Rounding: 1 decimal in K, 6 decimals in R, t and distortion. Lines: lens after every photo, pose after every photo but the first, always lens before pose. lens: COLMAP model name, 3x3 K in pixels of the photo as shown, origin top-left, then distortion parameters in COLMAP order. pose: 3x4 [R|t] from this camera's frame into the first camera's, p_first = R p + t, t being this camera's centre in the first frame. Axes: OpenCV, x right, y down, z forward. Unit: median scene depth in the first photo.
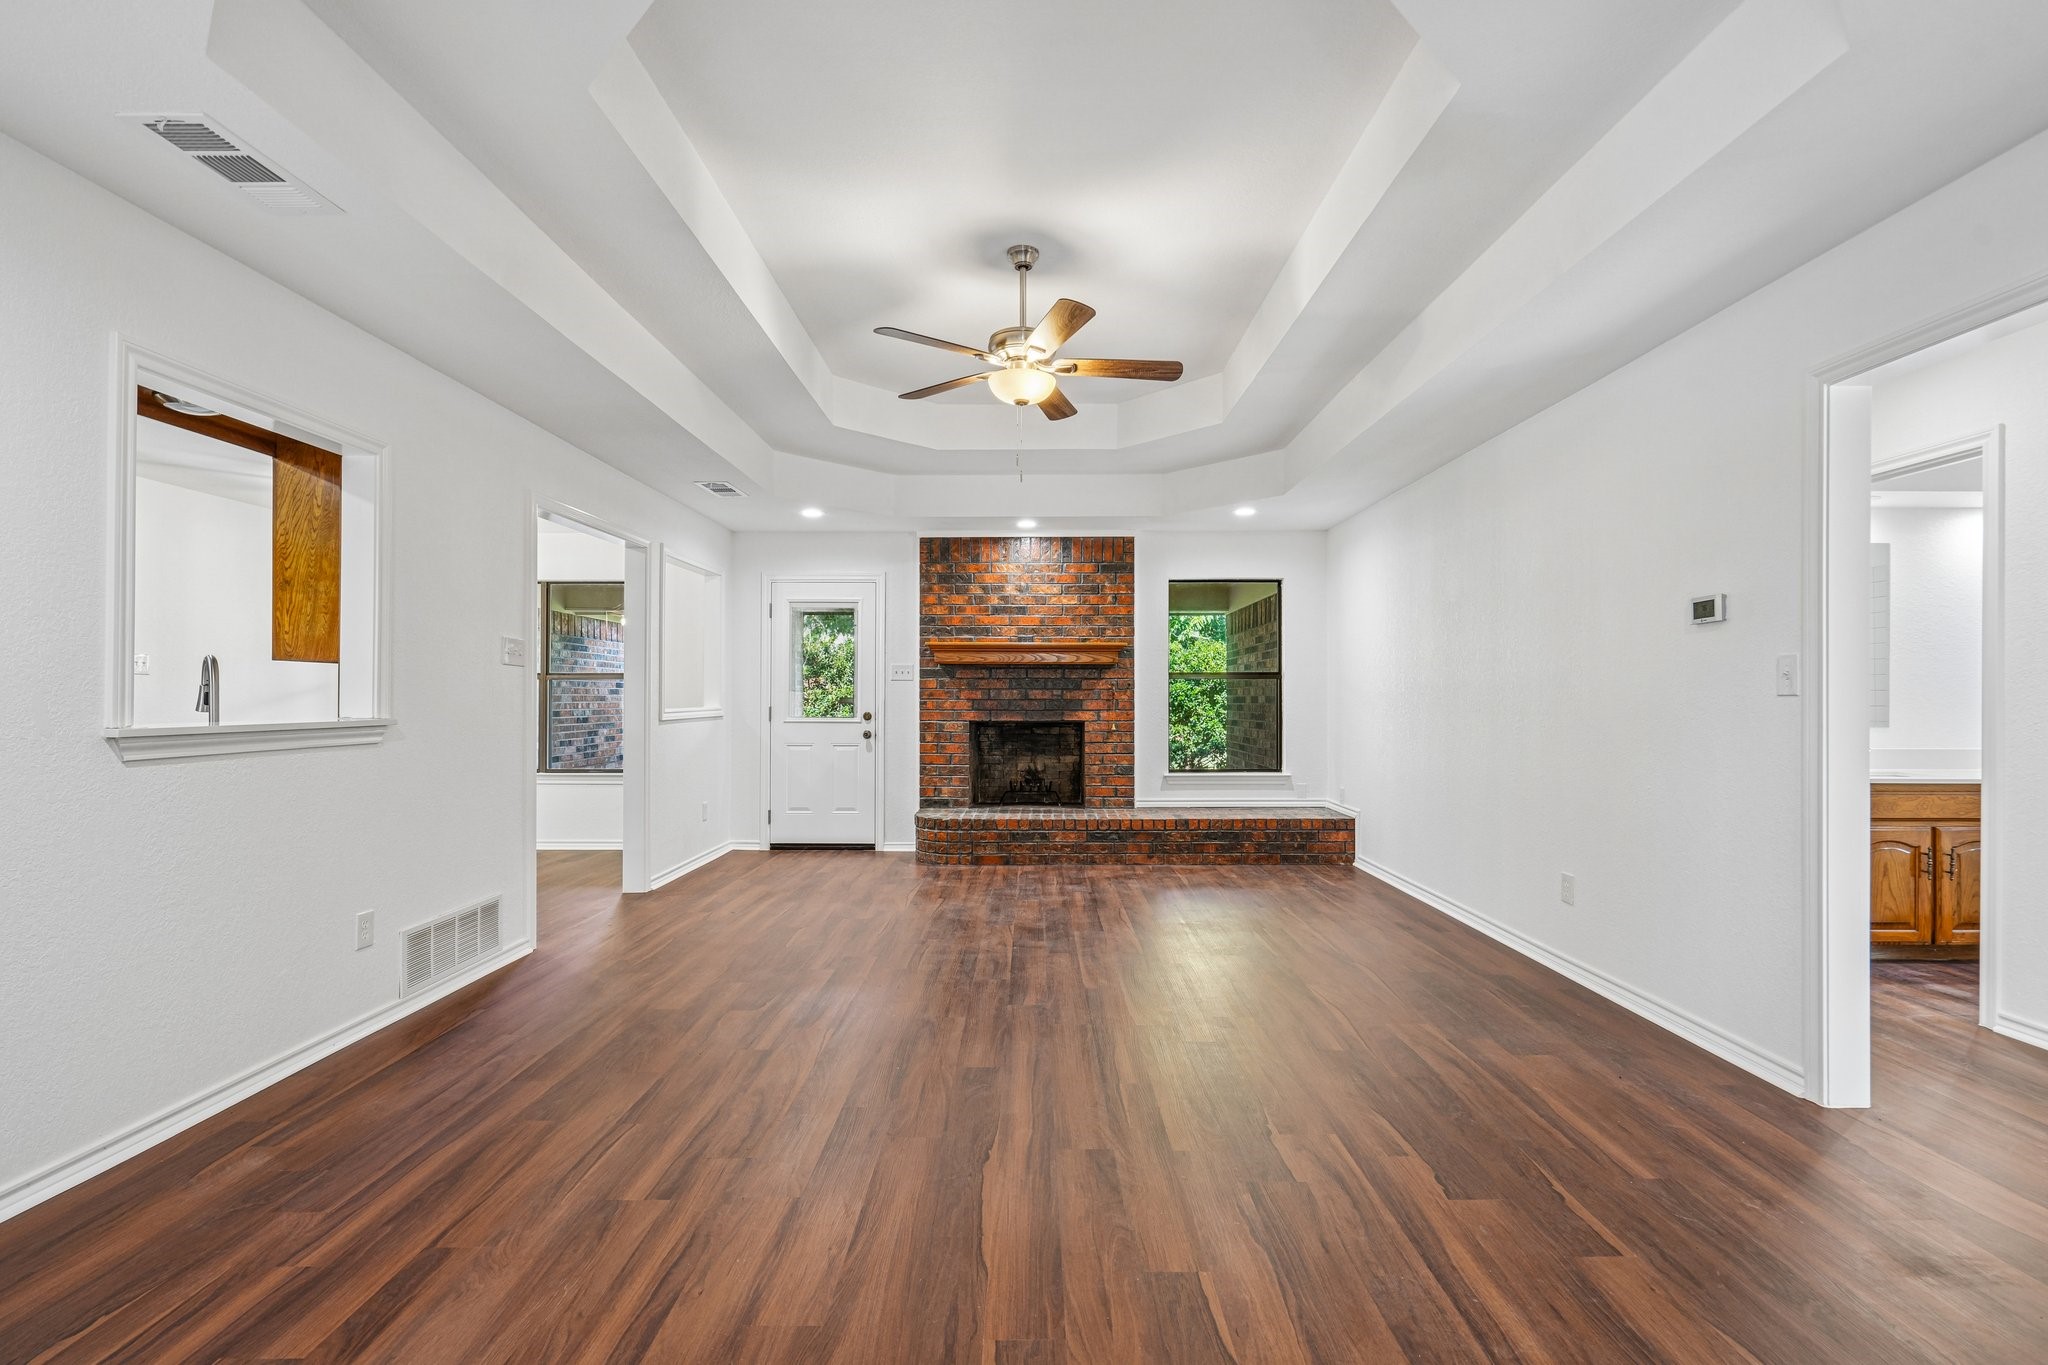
lens RADIAL K [[927.9, 0, 1023.5], [0, 927.9, 695.9], [0, 0, 1]] dist [-0.002904, 0.000729]
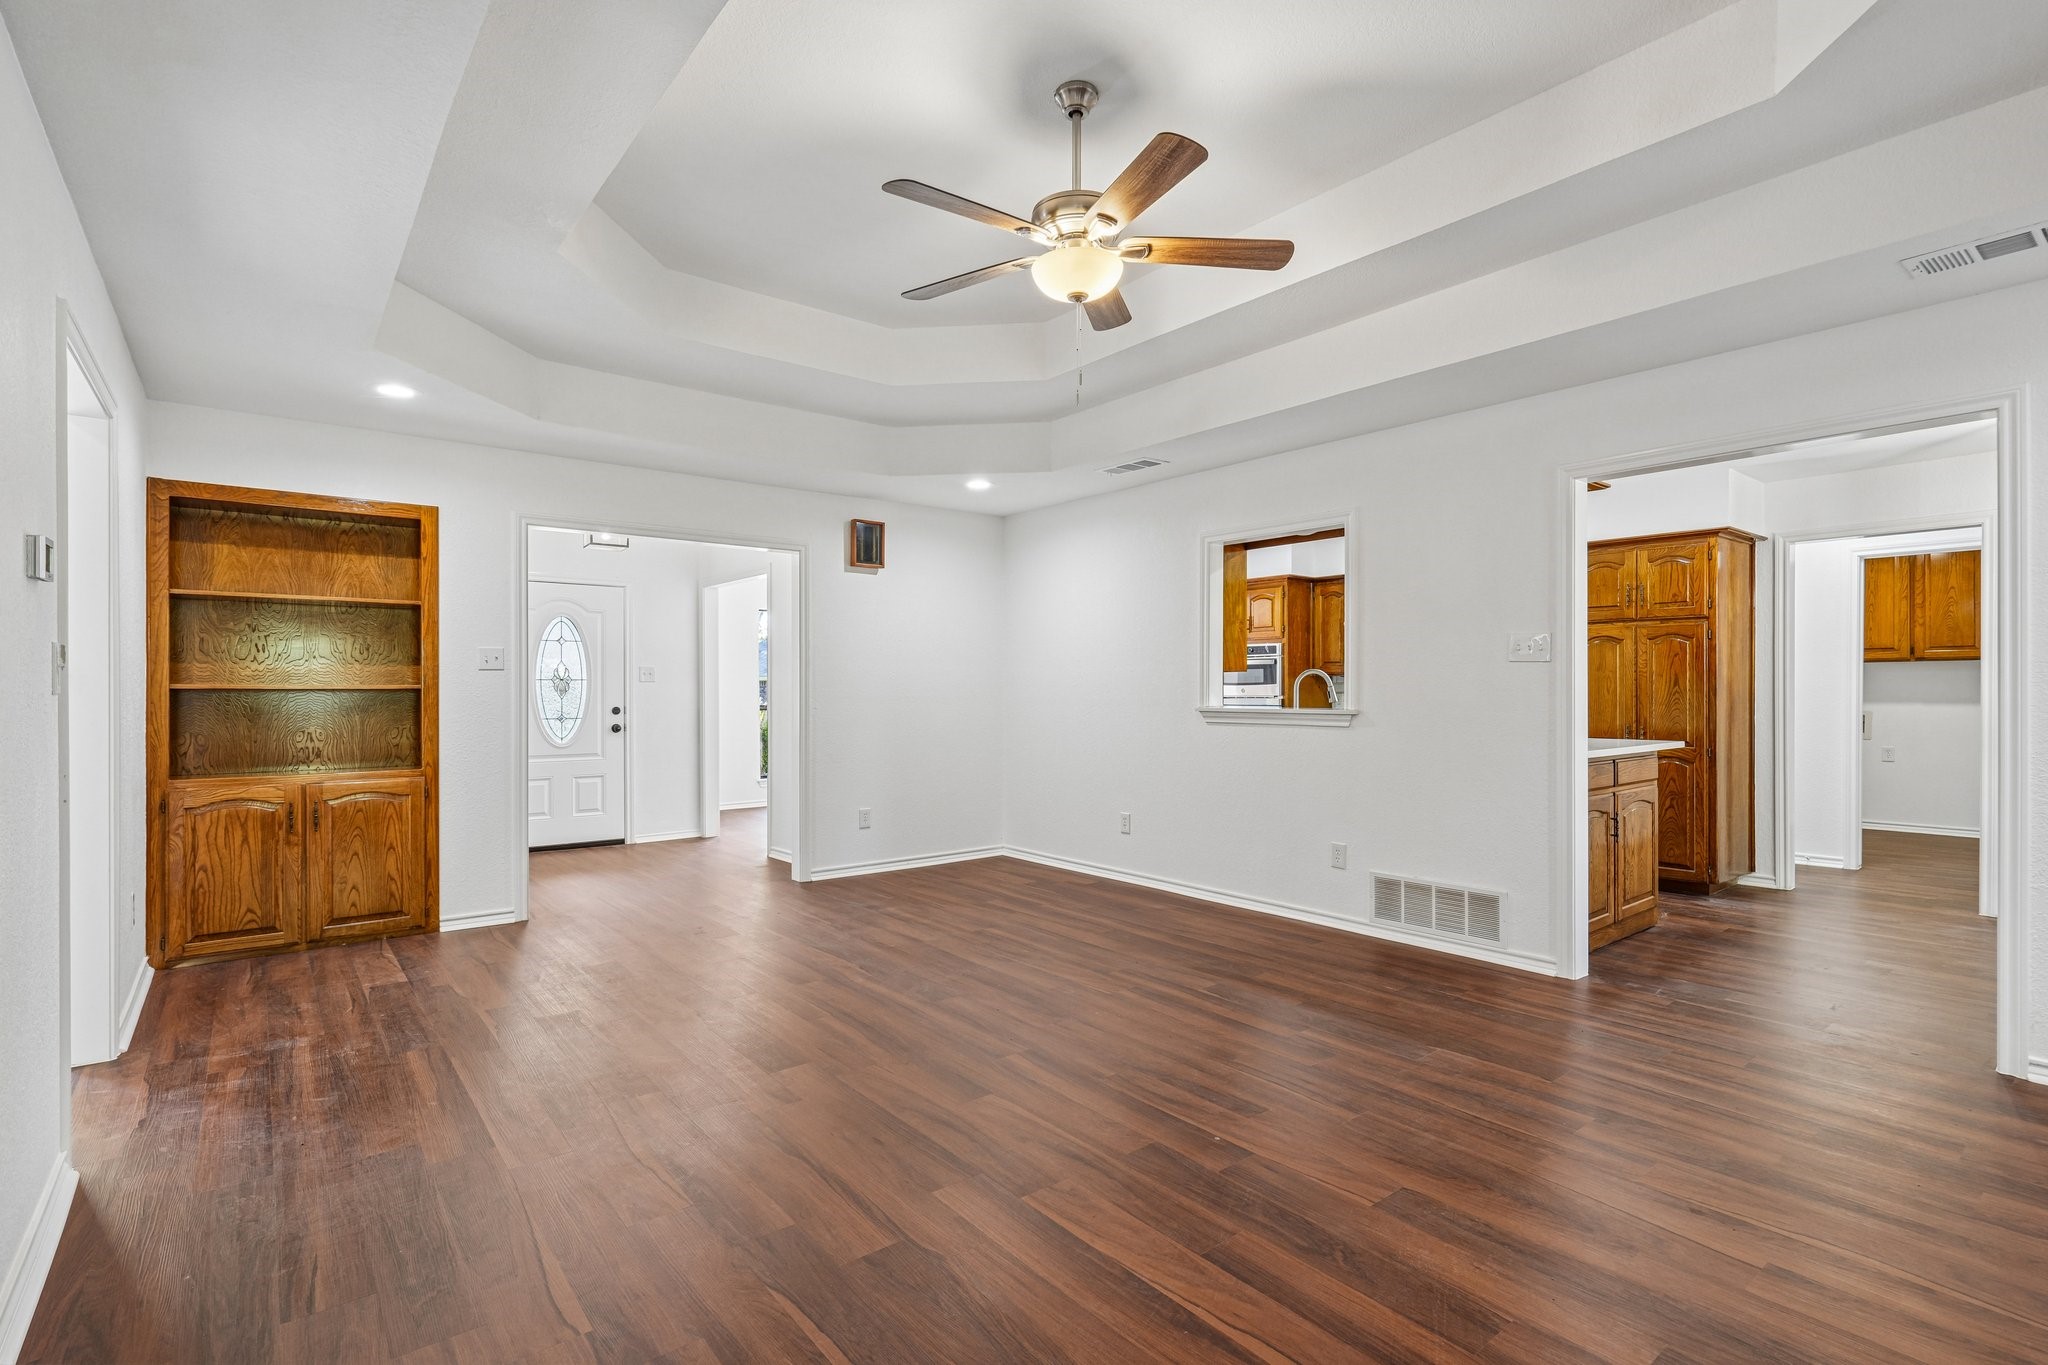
lens RADIAL K [[953.3, 0, 1019.7], [0, 953.3, 689.6], [0, 0, 1]] dist [-0.001003, 0.000109]
pose [[-0.779525, -0.001879, -0.626369, 0.568100], [-0.001515, 0.999998, -0.001114, -0.002801], [0.626370, 0.000081, -0.779526, 1.747185]]
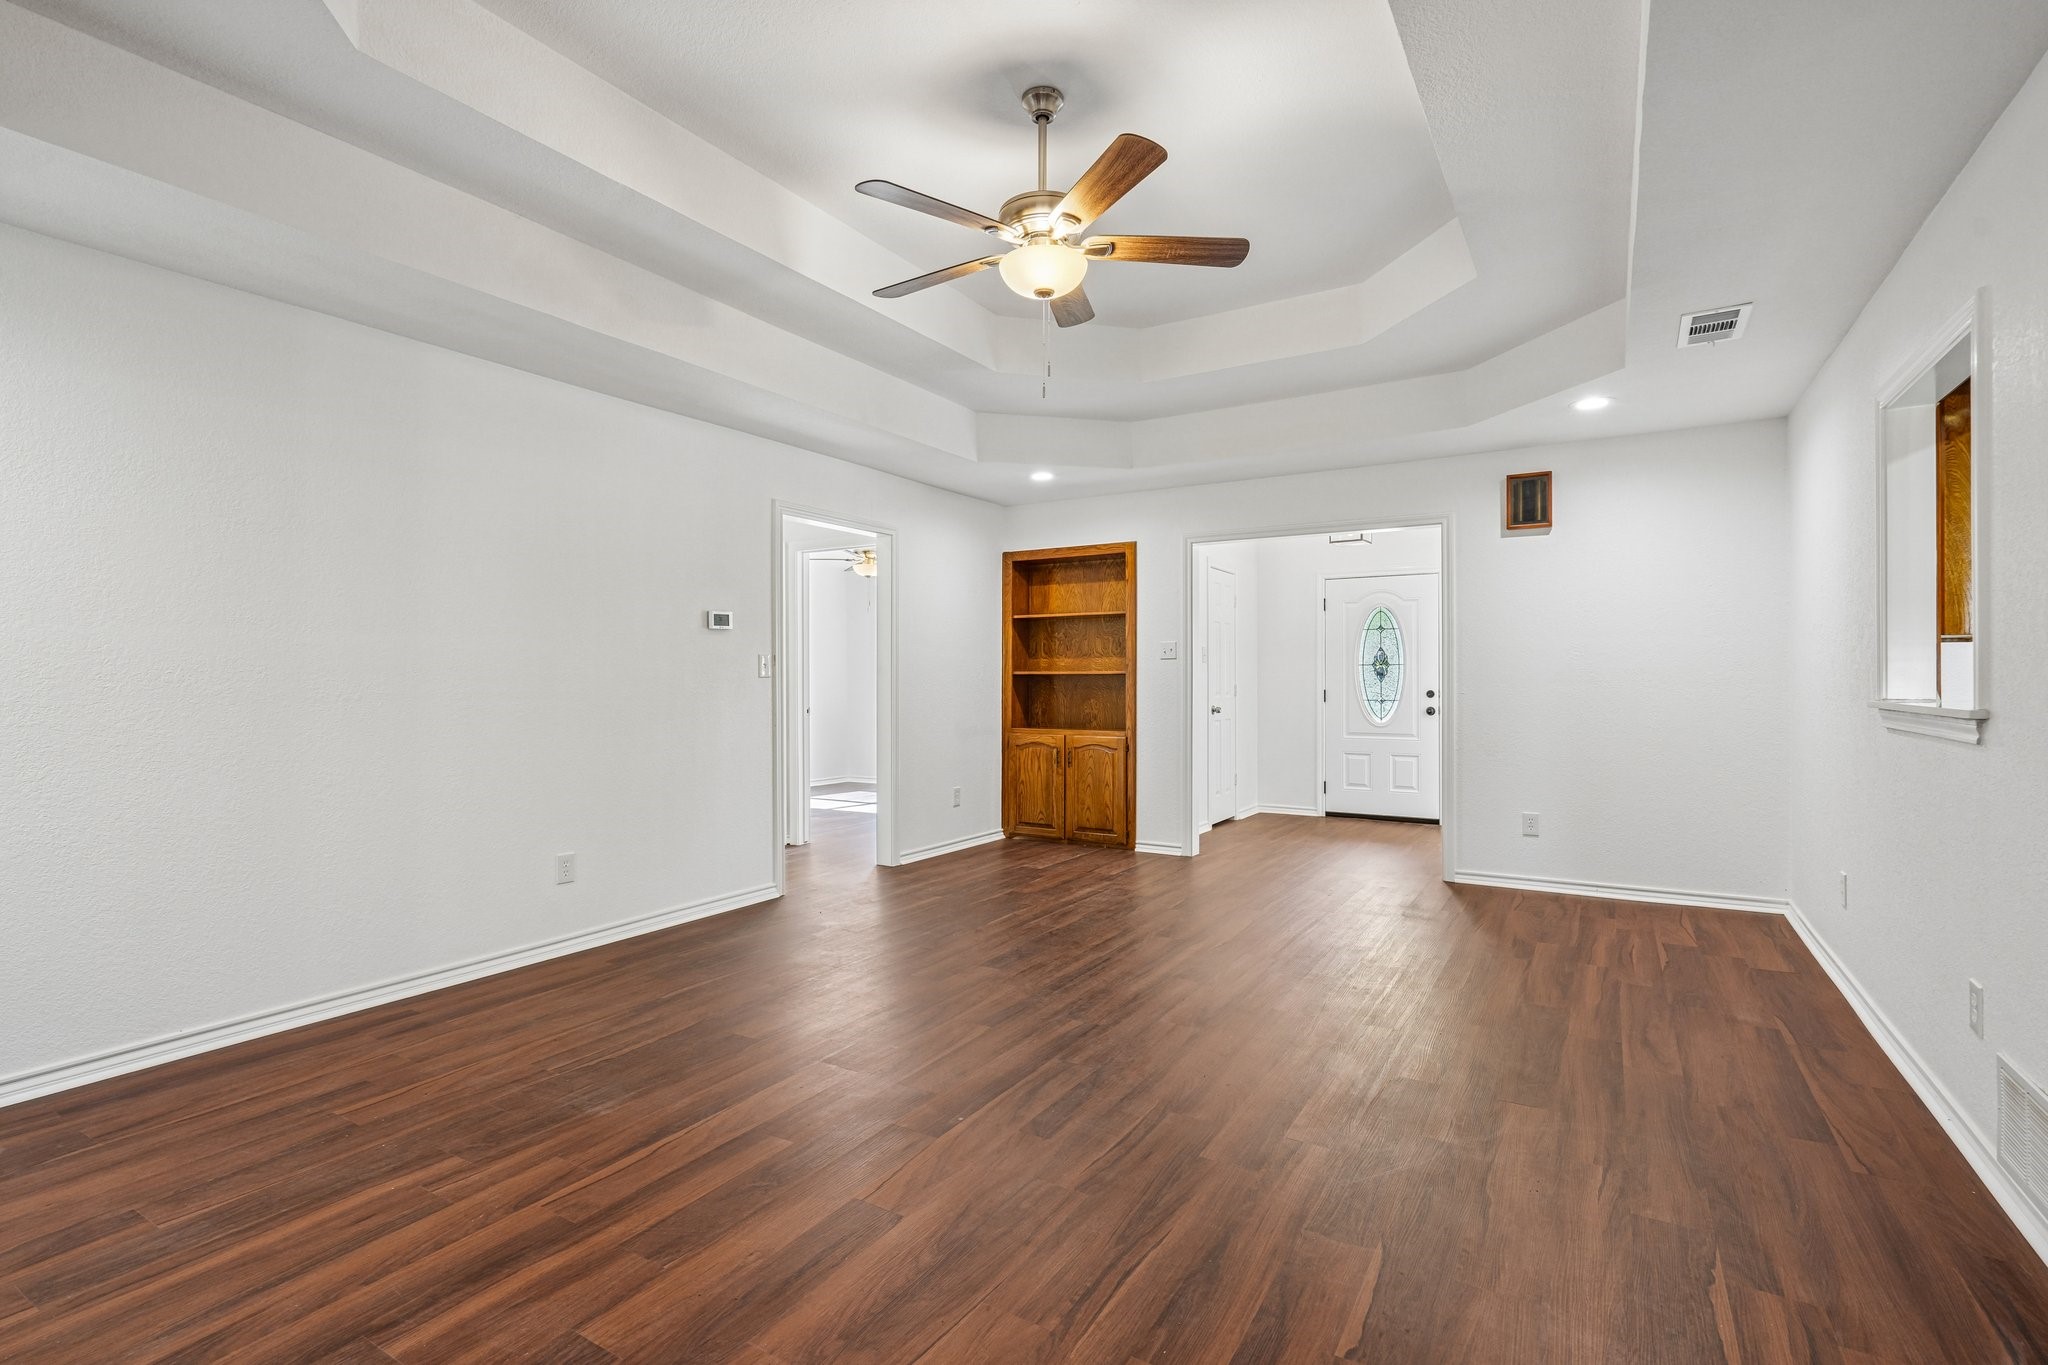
lens RADIAL K [[952.2, 0, 1039.7], [0, 952.2, 672.9], [0, 0, 1]] dist [-0.002479, -0.000200]
pose [[-0.863964, 0.003054, 0.503545, -0.439487], [0.001964, 0.999994, -0.002695, -0.000989], [-0.503550, -0.001339, -0.863965, 1.877160]]
